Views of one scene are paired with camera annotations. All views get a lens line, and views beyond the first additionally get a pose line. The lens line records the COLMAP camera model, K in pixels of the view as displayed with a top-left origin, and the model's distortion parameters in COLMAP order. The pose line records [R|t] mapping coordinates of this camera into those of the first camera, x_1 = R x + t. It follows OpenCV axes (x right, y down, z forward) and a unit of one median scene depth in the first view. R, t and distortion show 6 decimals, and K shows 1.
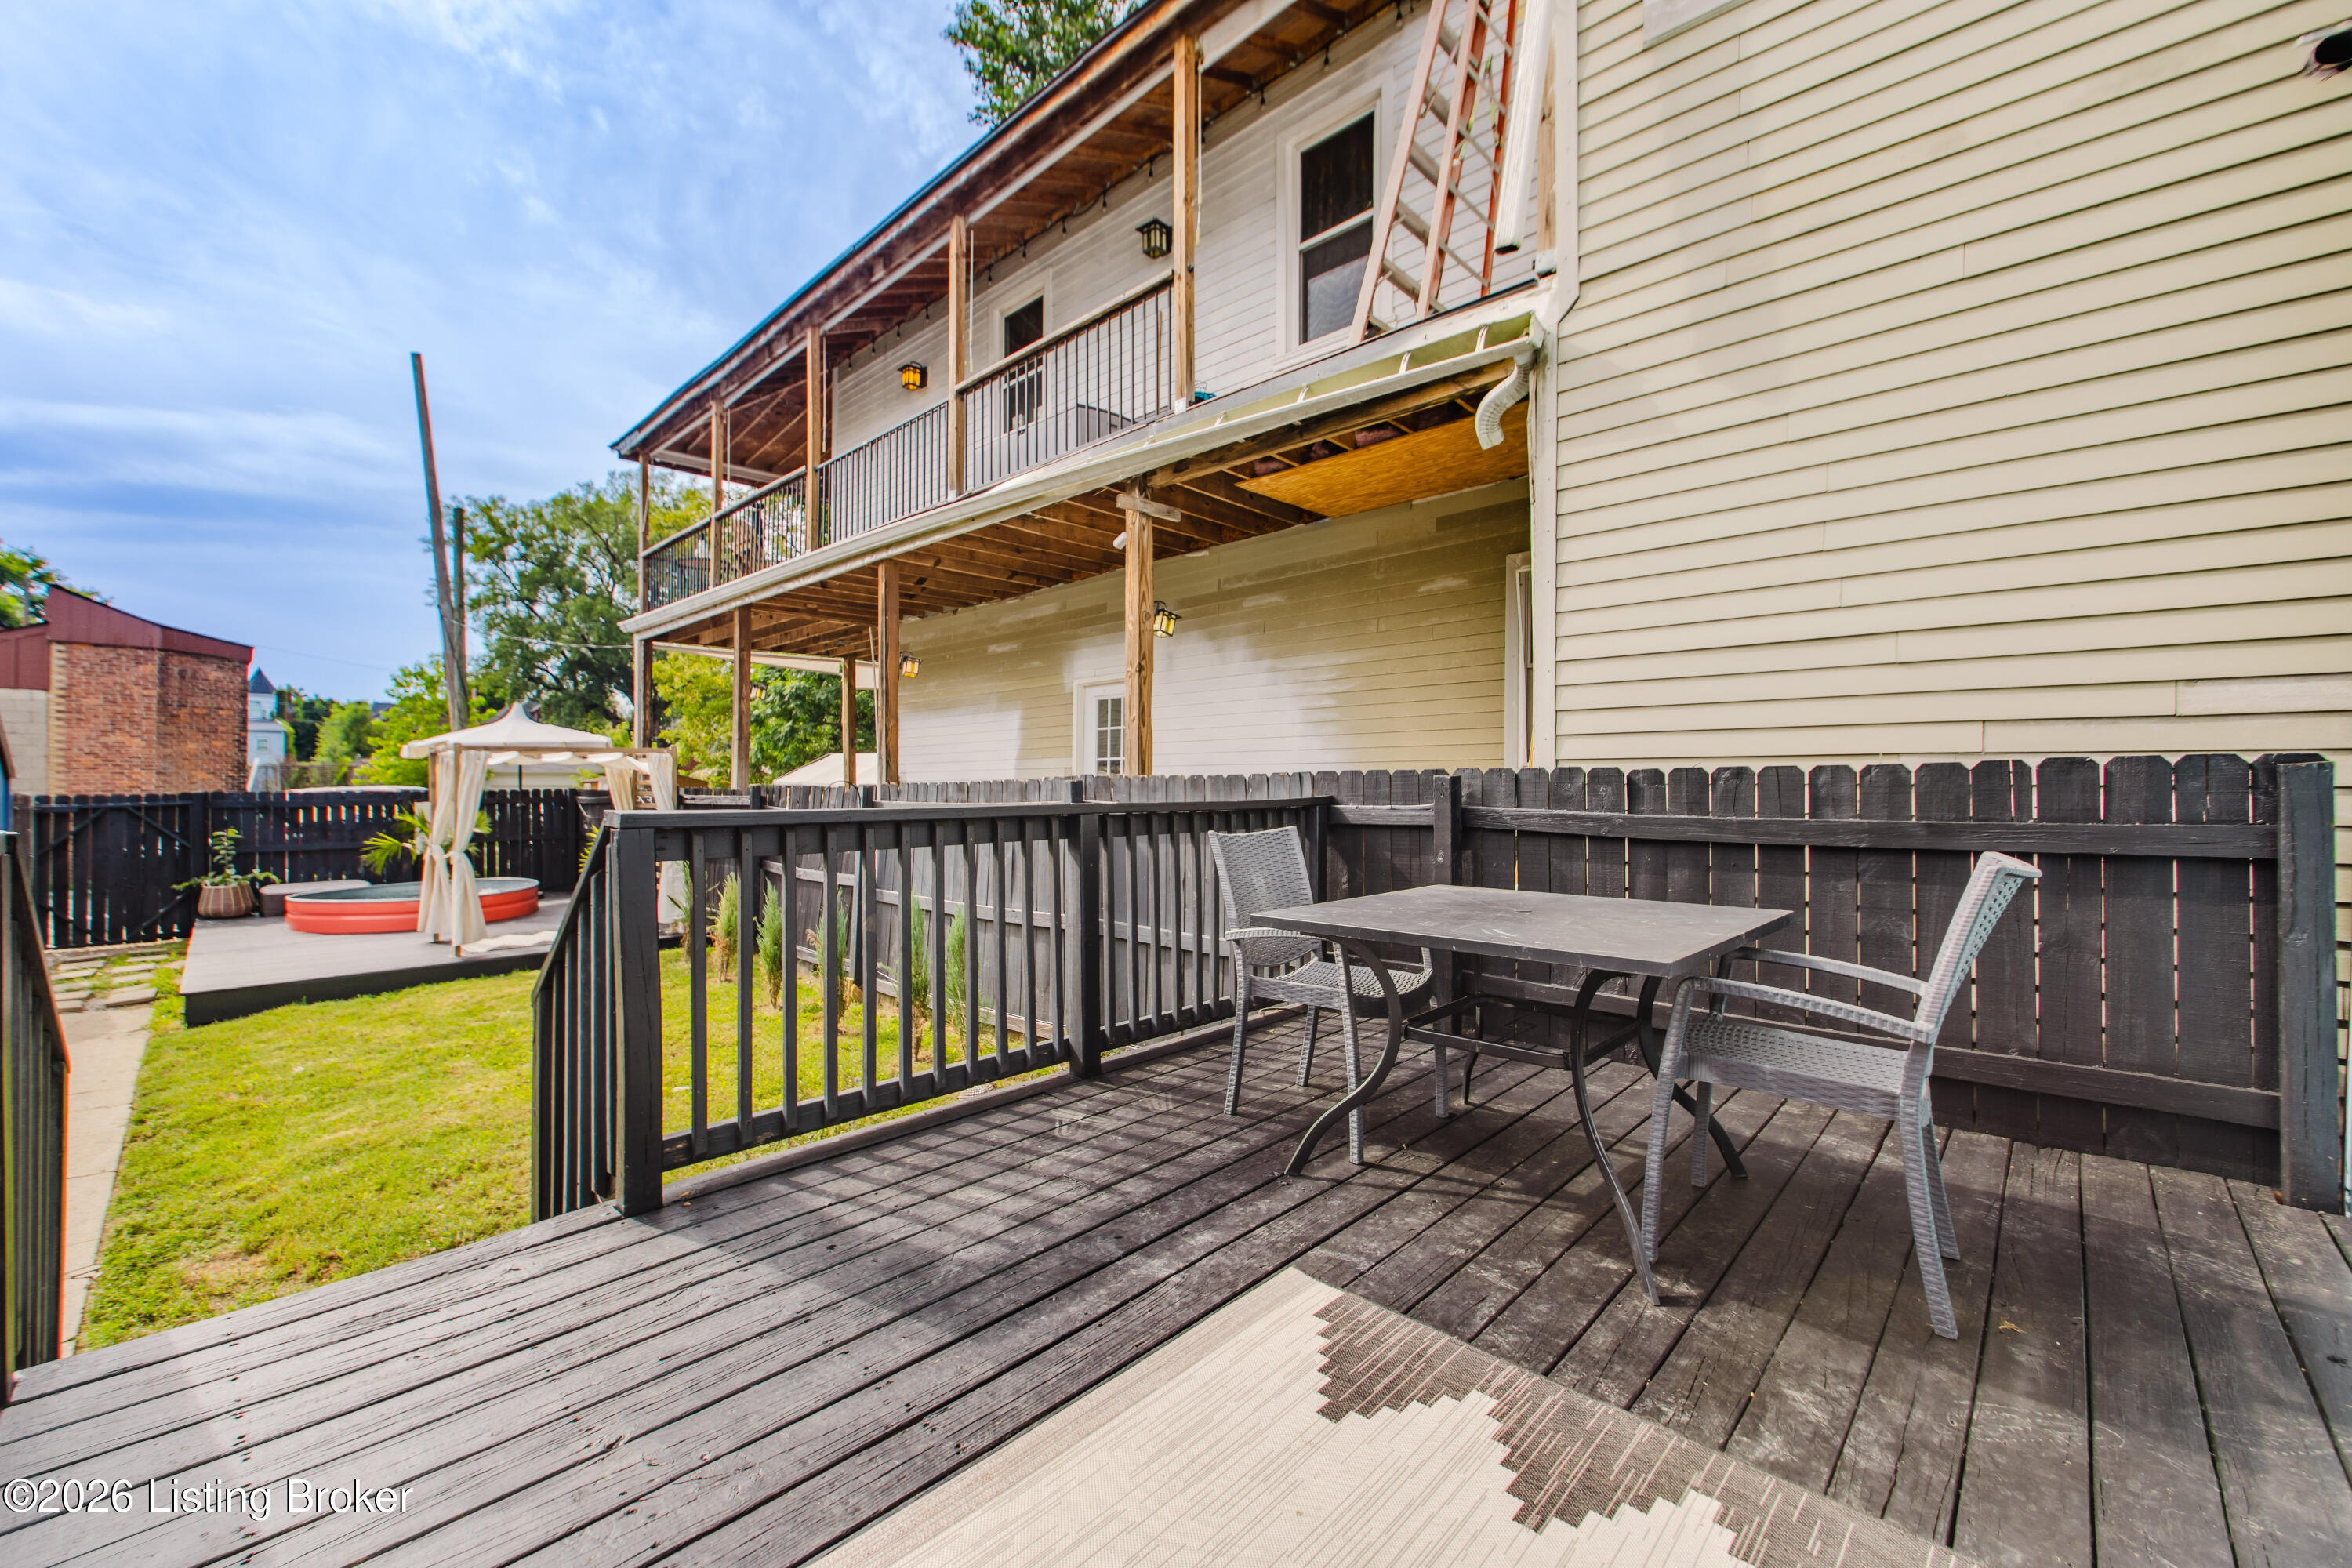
lens RADIAL K [[954.6, 0, 1179.4], [0, 954.6, 771.9], [0, 0, 1]] dist [0.002075, -0.003128]
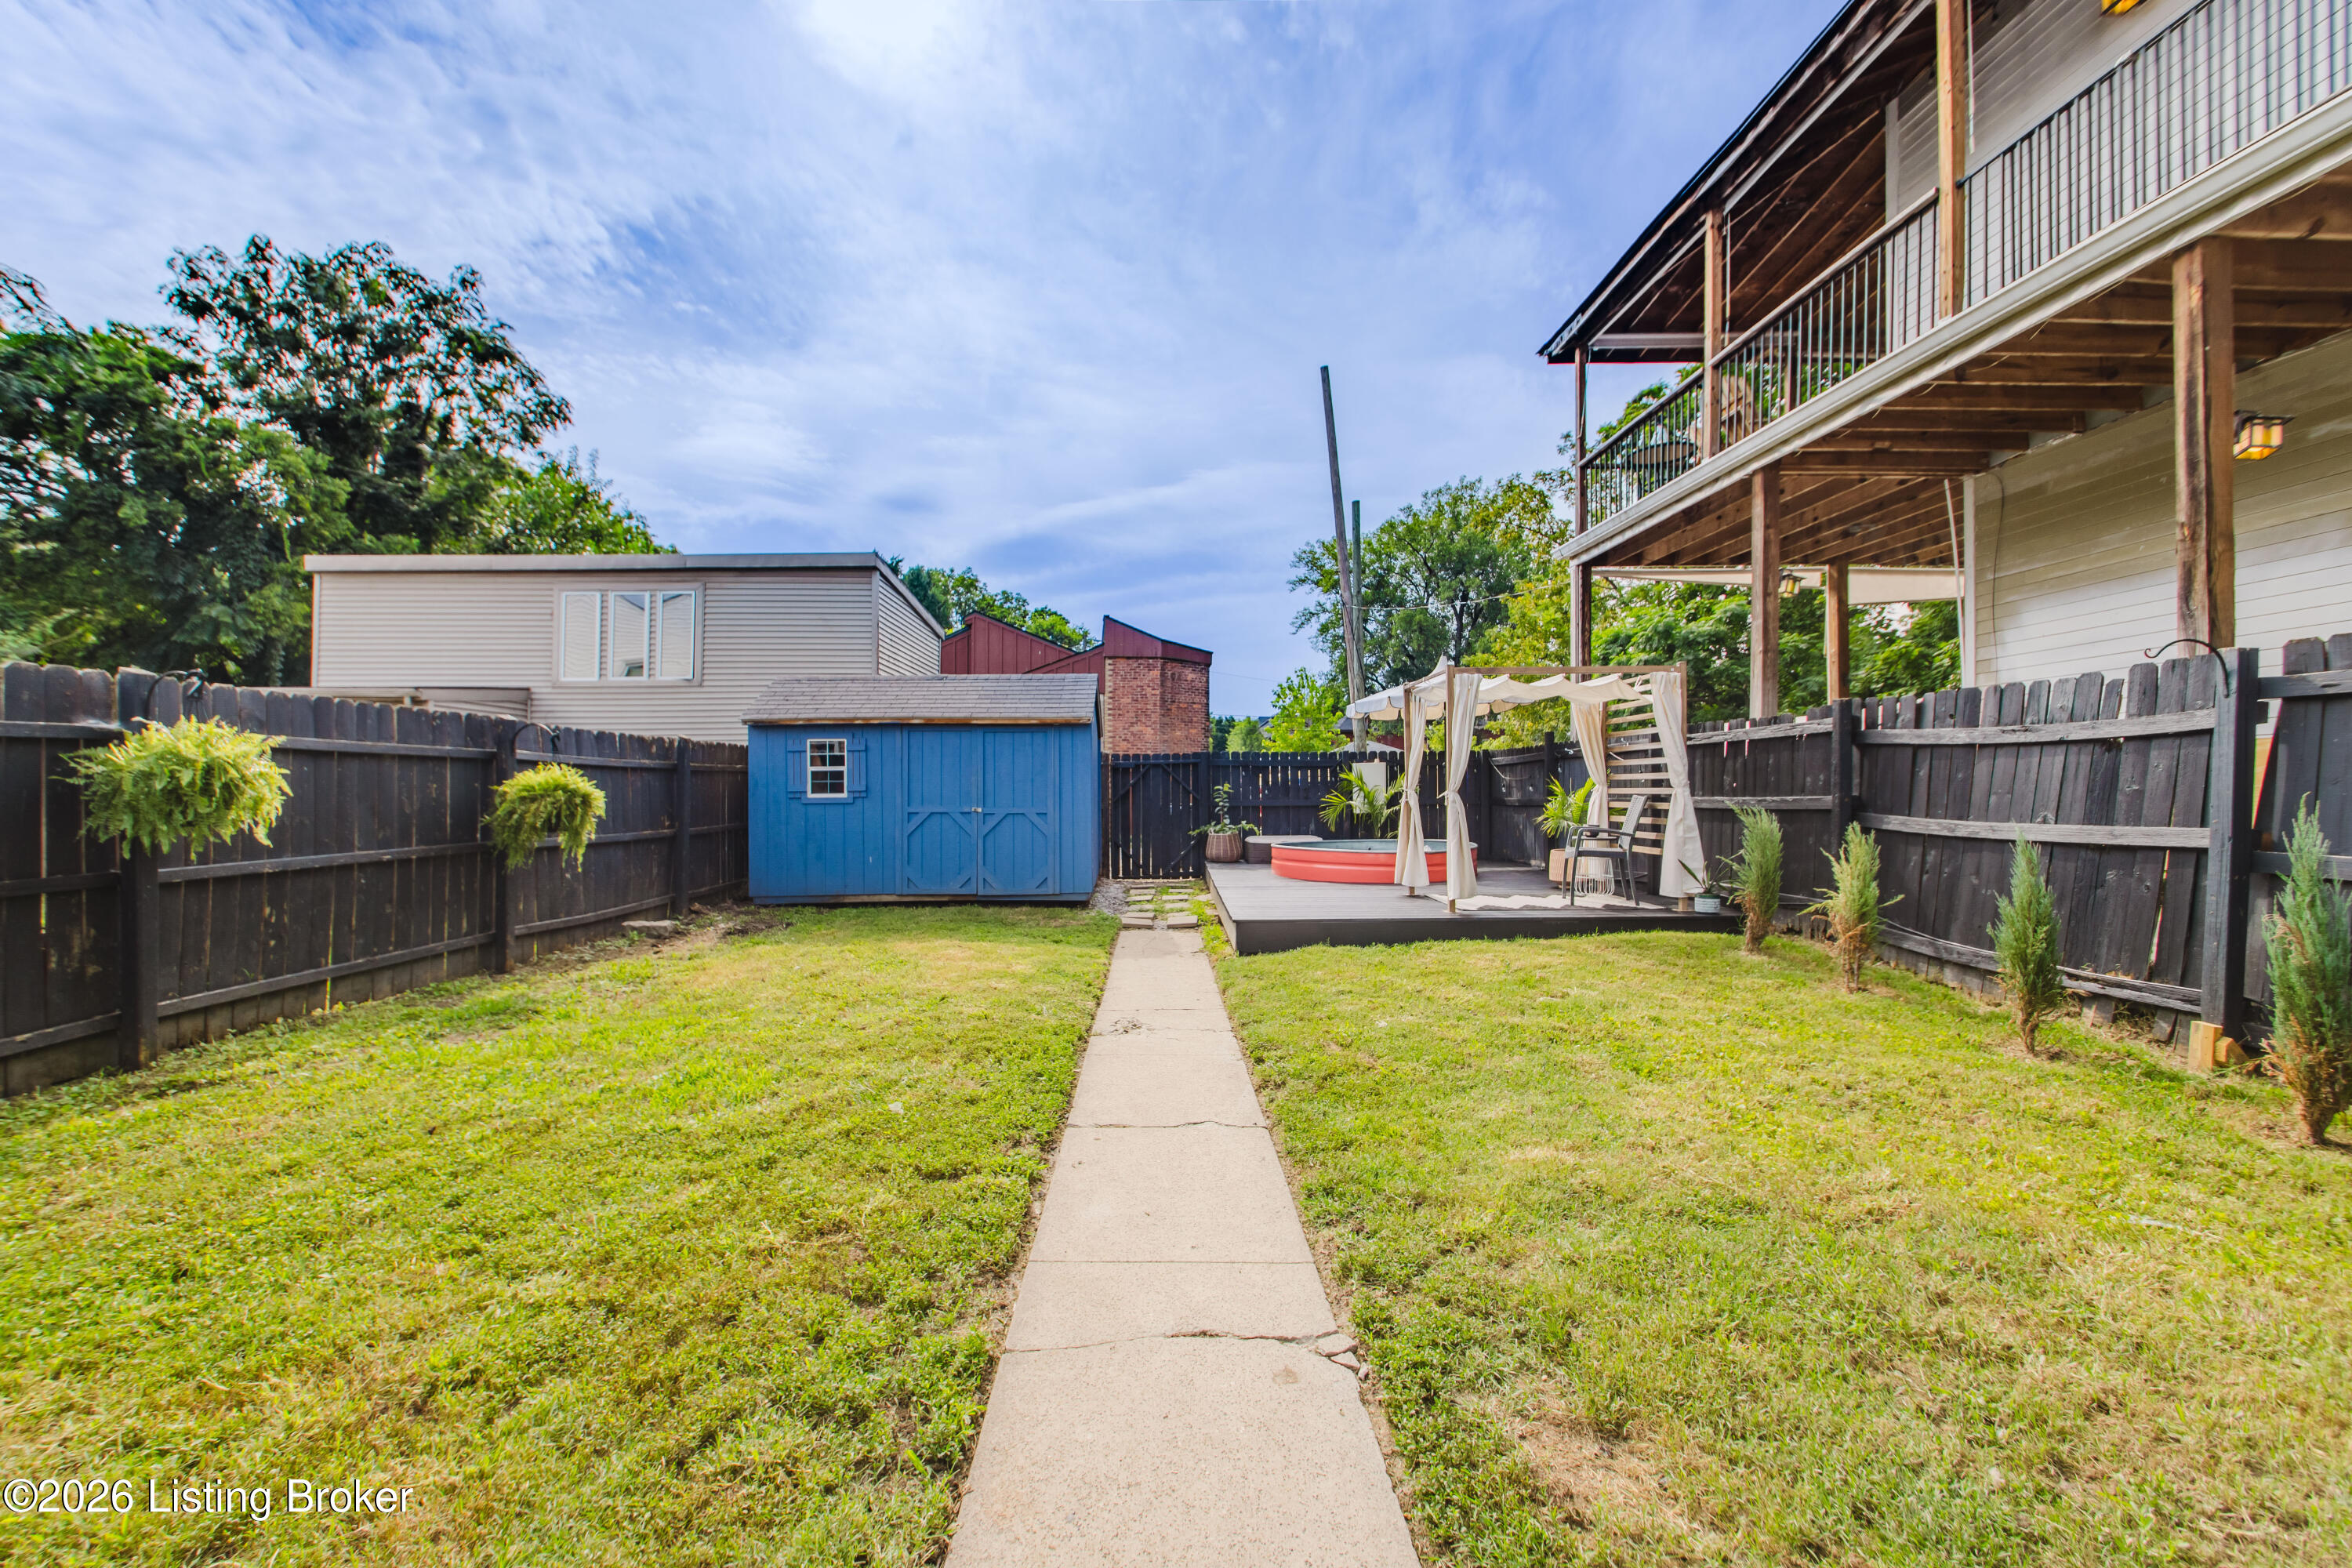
lens RADIAL K [[948.0, 0, 1166.3], [0, 948.0, 784.5], [0, 0, 1]] dist [0.002192, -0.002555]
pose [[0.705758, -0.001401, -0.708451, -0.254192], [0.008400, 0.999944, 0.006391, 0.053729], [0.708403, -0.010461, 0.705731, 0.161686]]
